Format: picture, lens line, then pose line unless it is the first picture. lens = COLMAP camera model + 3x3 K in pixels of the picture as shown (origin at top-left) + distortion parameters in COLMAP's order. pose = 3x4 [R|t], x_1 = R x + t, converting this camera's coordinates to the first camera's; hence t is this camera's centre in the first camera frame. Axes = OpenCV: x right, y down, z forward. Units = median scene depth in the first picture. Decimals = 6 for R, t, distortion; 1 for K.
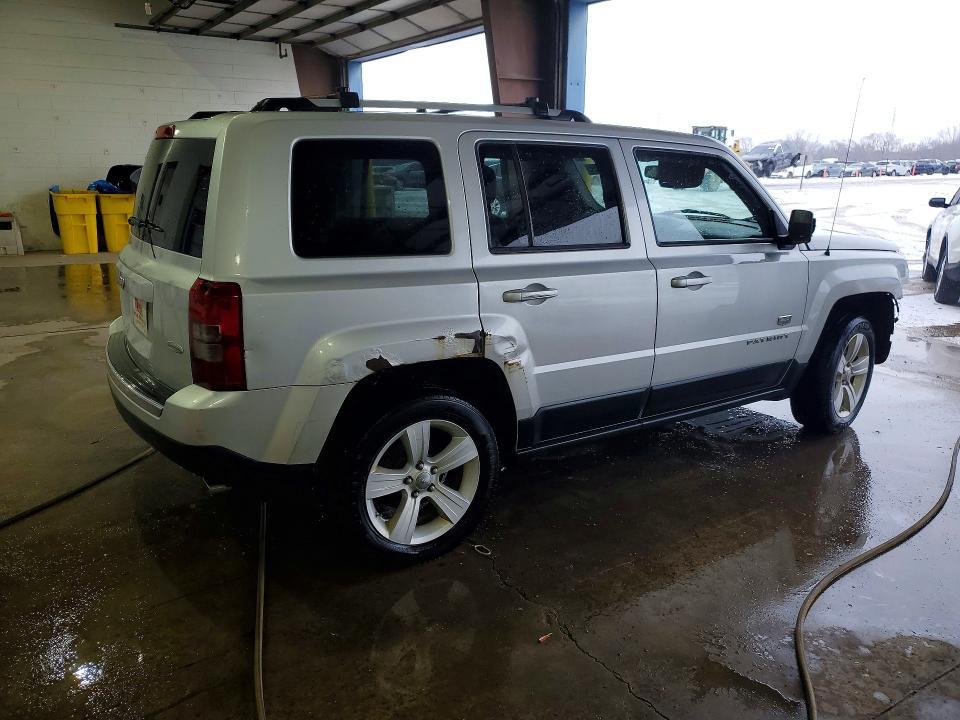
lens RADIAL K [[793.2, 0, 480.0], [0, 793.2, 360.0], [0, 0, 1]] dist [-0.007446, -0.001815]
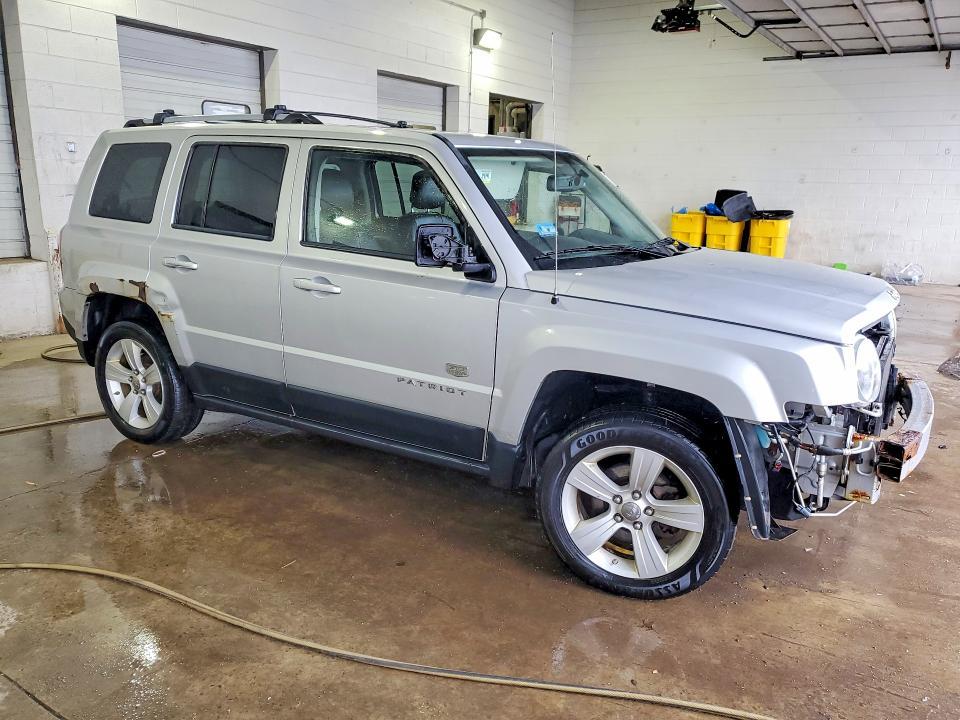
lens RADIAL K [[726.4, 0, 480.0], [0, 726.4, 360.0], [0, 0, 1]] dist [0.128678, -0.001318]
pose [[0.434502, 0.222497, -0.872756, 1.177422], [-0.251965, 0.960344, 0.119386, -0.174810], [0.864709, 0.168031, 0.473333, 0.794133]]
